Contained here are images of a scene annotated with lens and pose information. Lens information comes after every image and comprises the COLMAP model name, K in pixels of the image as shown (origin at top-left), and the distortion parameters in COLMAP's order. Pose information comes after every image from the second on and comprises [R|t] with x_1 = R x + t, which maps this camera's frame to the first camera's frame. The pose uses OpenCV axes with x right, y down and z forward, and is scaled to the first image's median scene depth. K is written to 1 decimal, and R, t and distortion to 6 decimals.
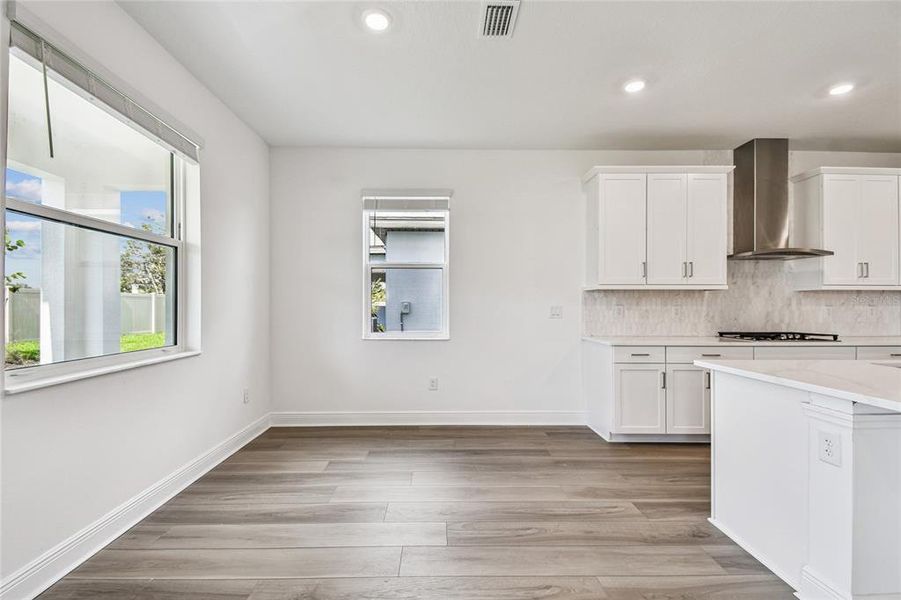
lens RADIAL K [[402.7, 0, 443.4], [0, 402.7, 303.6], [0, 0, 1]] dist [0.032010, -0.009223]
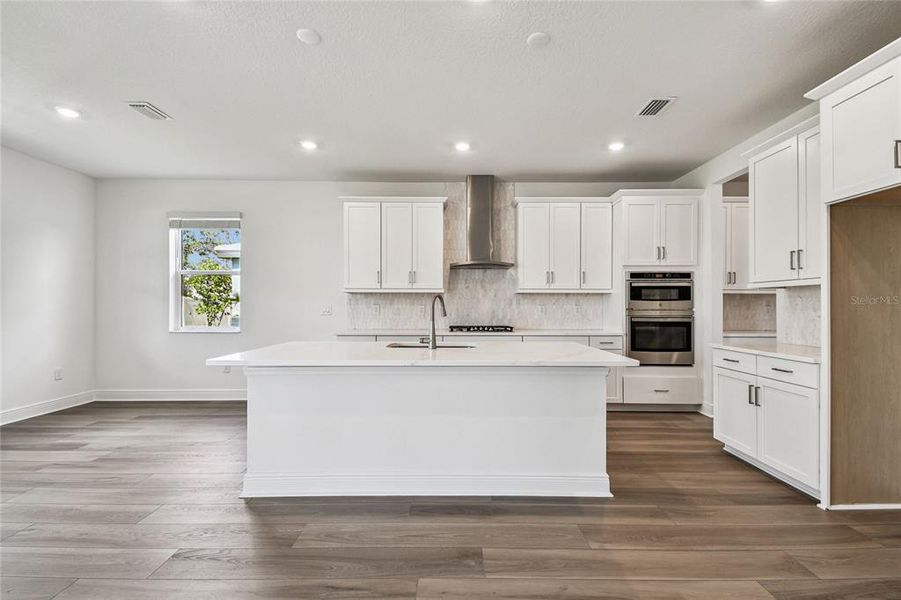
lens RADIAL K [[402.7, 0, 453.2], [0, 402.7, 304.0], [0, 0, 1]] dist [0.032010, -0.009223]
pose [[0.999838, 0.000449, -0.018008, 0.696354], [-0.000401, 0.999996, 0.002668, -0.001562], [0.018009, -0.002661, 0.999834, -0.252524]]
